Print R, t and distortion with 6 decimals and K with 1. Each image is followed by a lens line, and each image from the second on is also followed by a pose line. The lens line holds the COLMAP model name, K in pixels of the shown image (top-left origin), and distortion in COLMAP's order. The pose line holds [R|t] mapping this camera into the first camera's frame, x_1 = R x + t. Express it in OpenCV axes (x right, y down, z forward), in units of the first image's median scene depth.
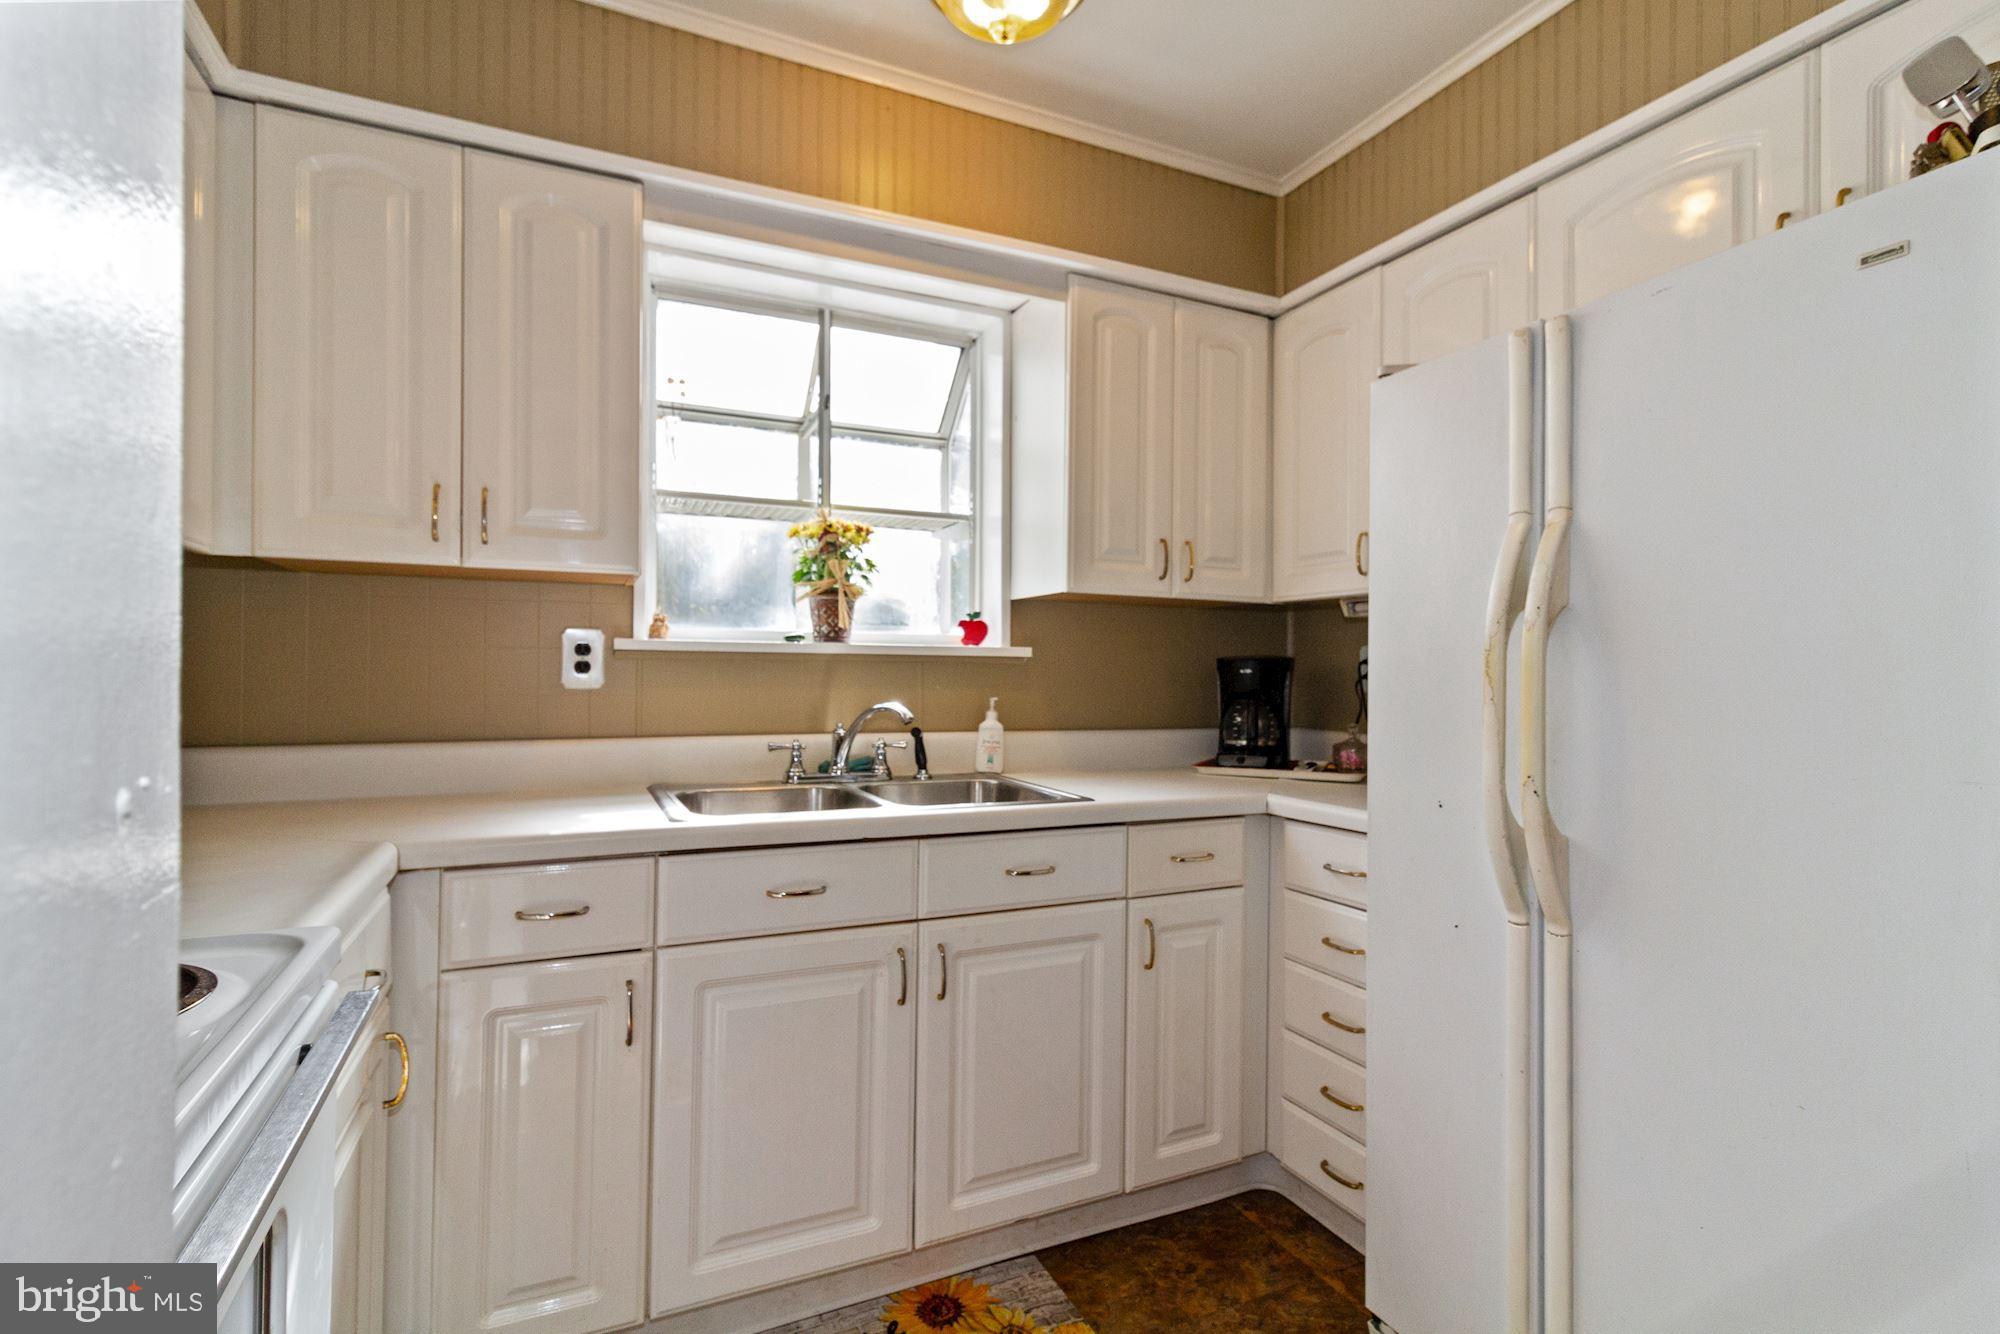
lens RADIAL K [[931.3, 0, 997.1], [0, 931.3, 664.9], [0, 0, 1]] dist [0.003283, -0.001273]
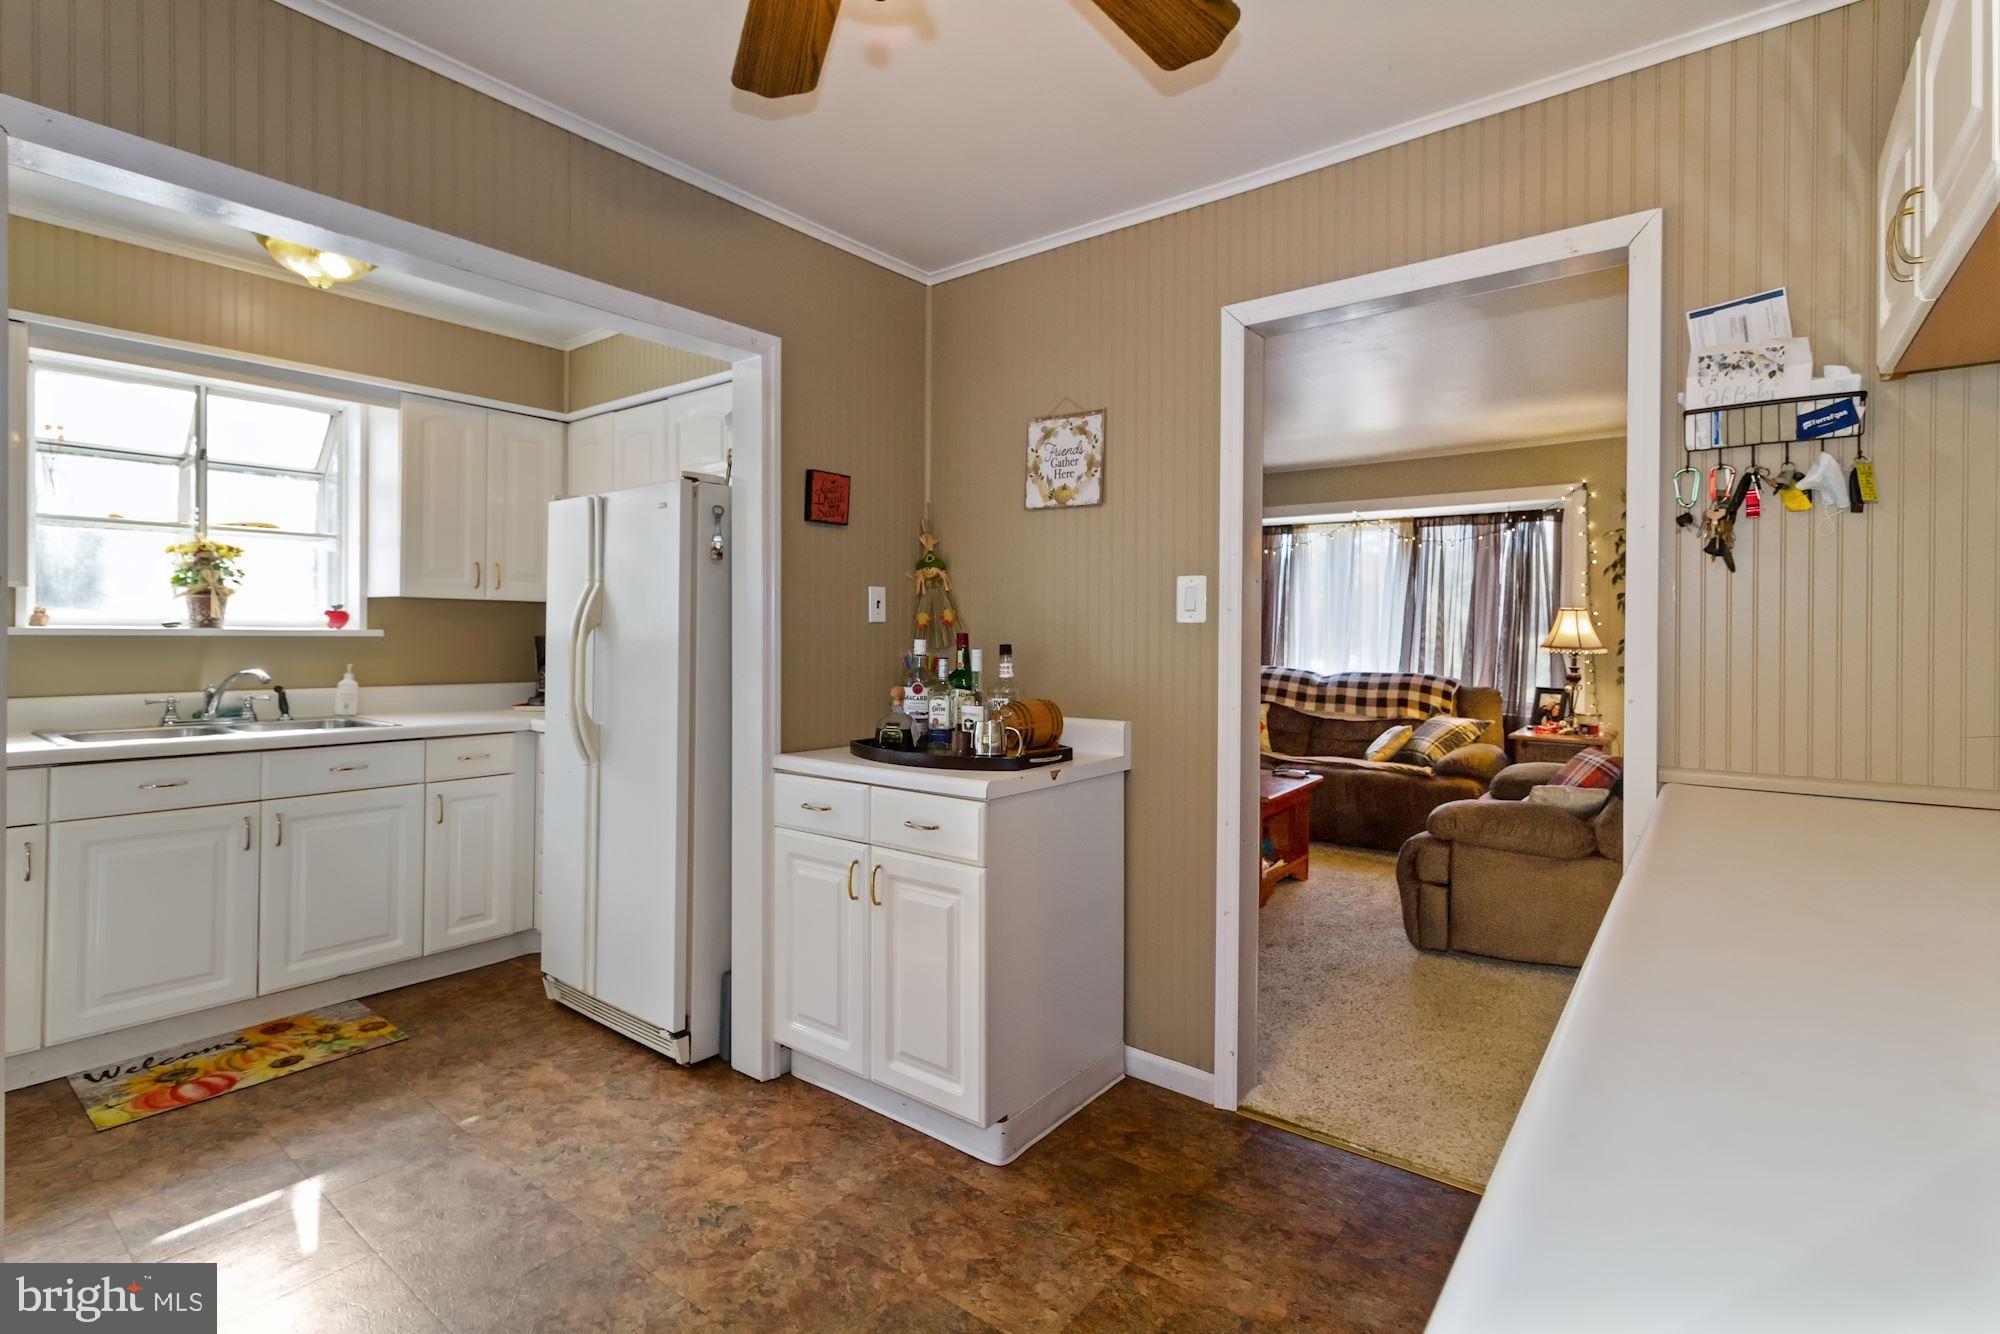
lens RADIAL K [[931.3, 0, 1013.3], [0, 931.3, 631.9], [0, 0, 1]] dist [0.003283, -0.001273]
pose [[0.884384, -0.001059, 0.466759, 0.254162], [-0.003787, 0.999948, 0.009444, -0.036780], [-0.466745, -0.010120, 0.884334, -0.855784]]
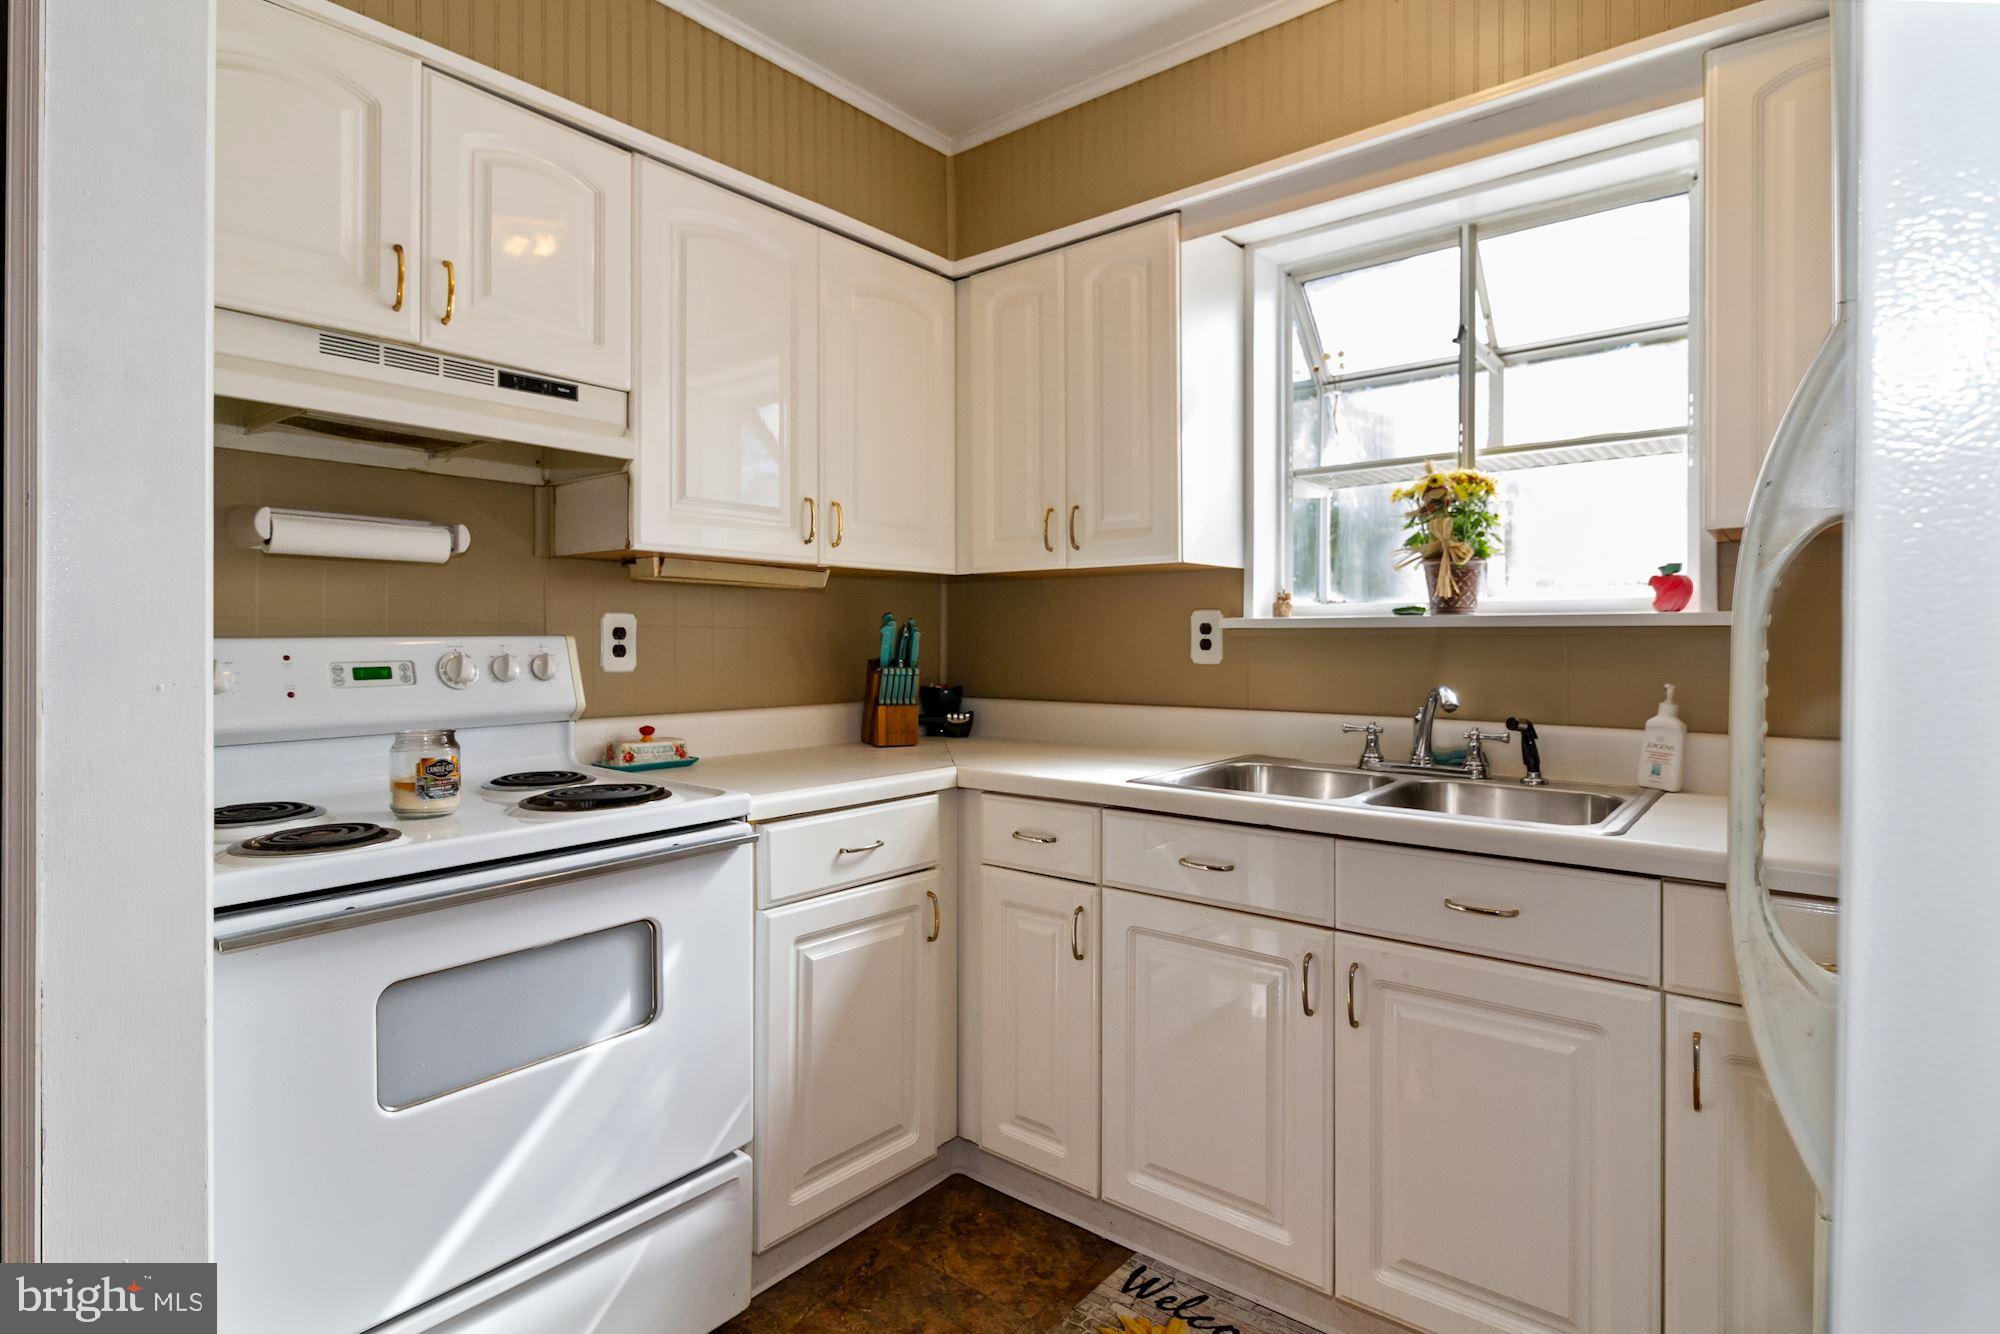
lens RADIAL K [[1021.7, 0, 1009.6], [0, 1021.7, 633.7], [0, 0, 1]] dist [-0.006347, 0.001706]
pose [[0.436710, -0.015637, -0.899466, 0.512028], [0.009345, 0.999874, -0.012845, 0.002279], [0.899554, -0.002796, 0.436801, 0.230826]]
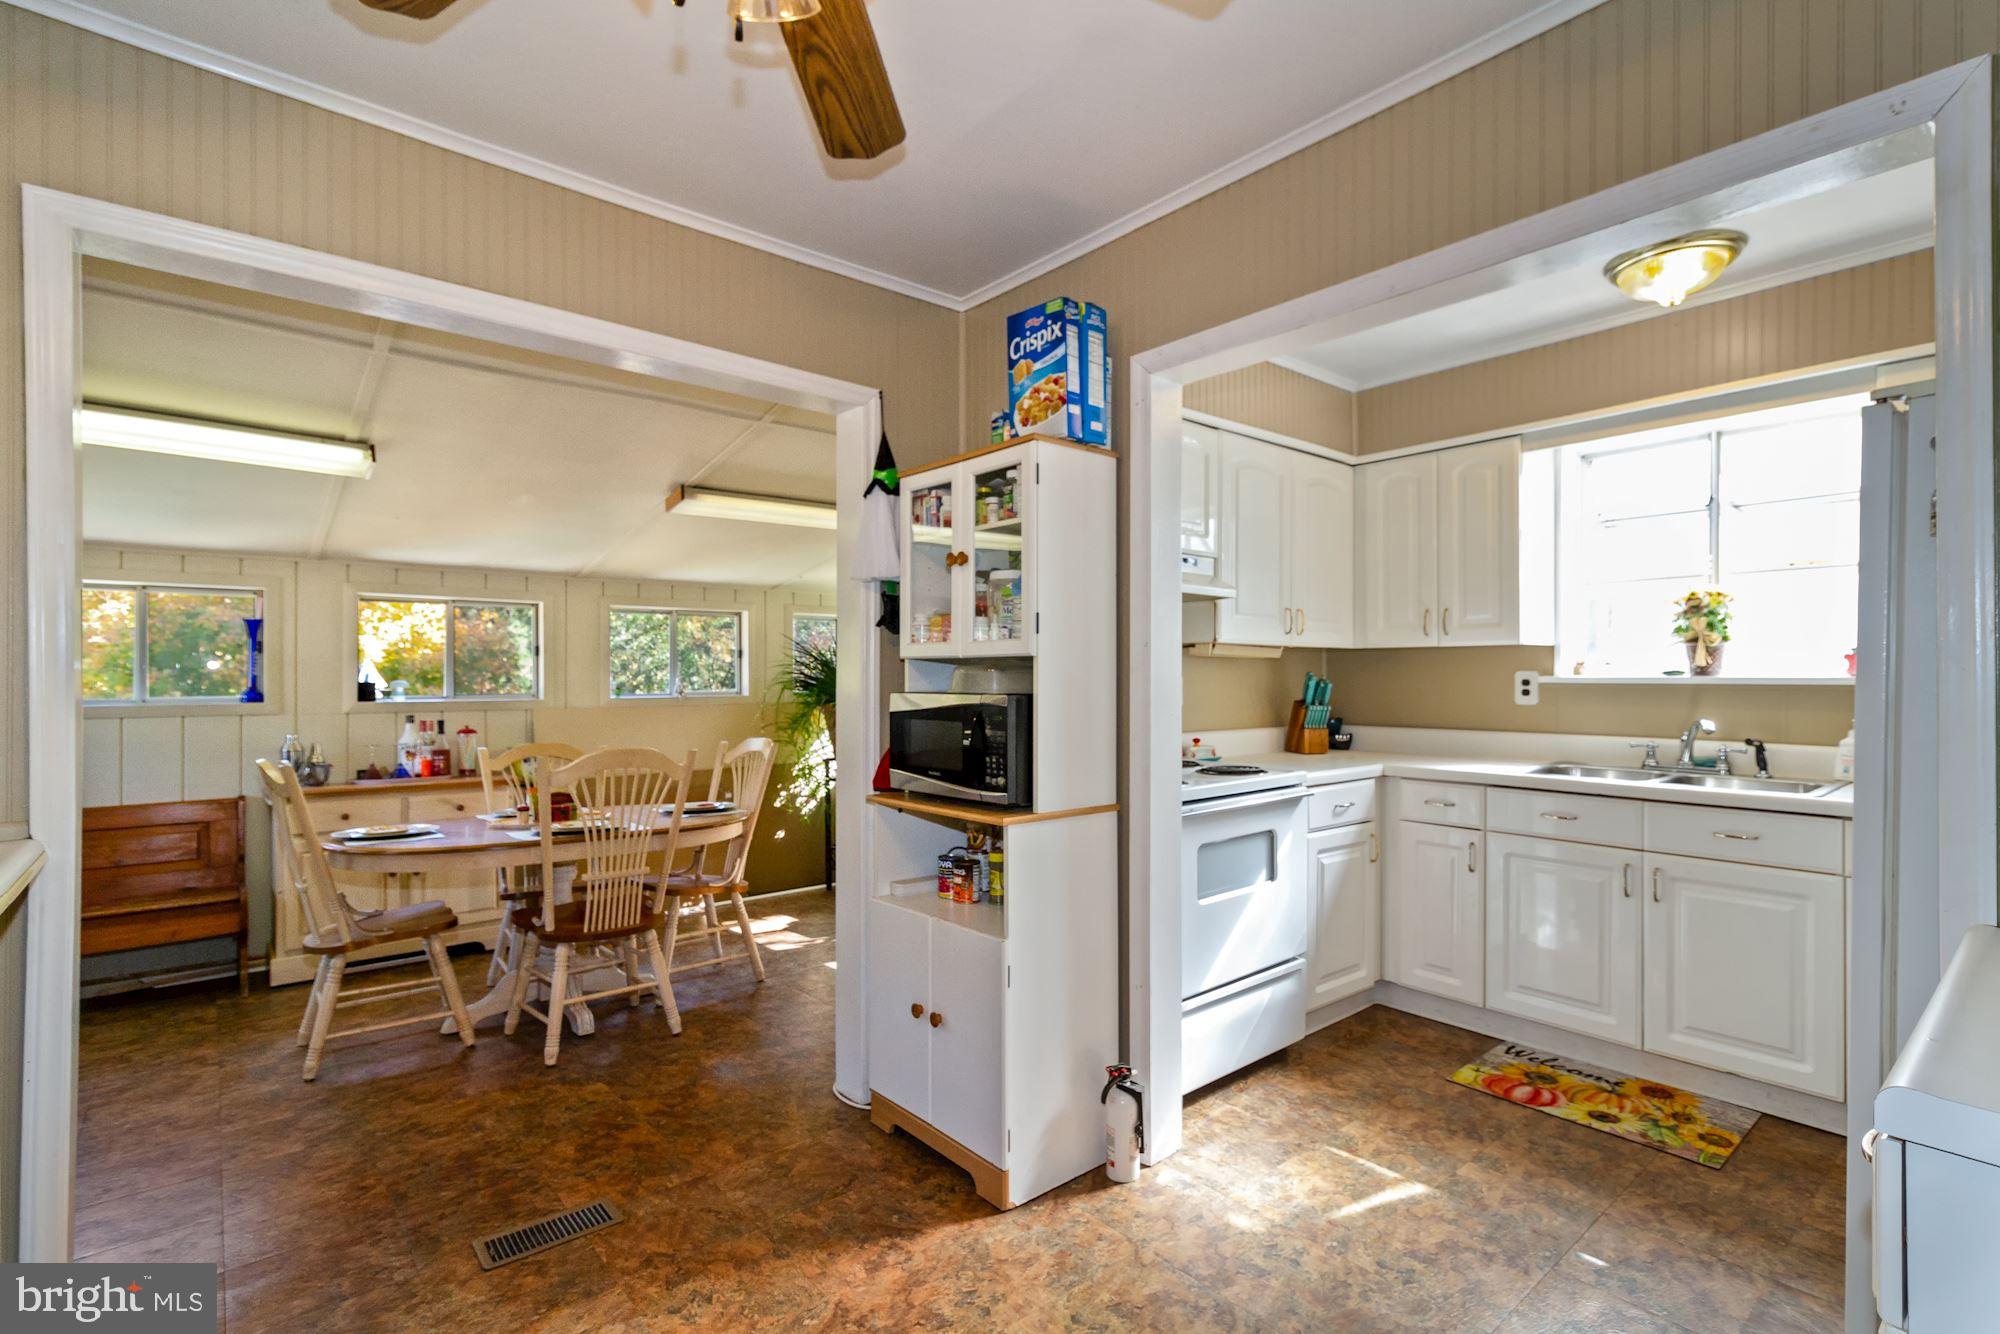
lens RADIAL K [[931.3, 0, 1012.9], [0, 931.3, 676.4], [0, 0, 1]] dist [0.003283, -0.001273]
pose [[0.265482, -0.011485, -0.964047, 0.933078], [0.007230, 0.999925, -0.009921, -0.017001], [0.964089, -0.004336, 0.265545, -0.386844]]
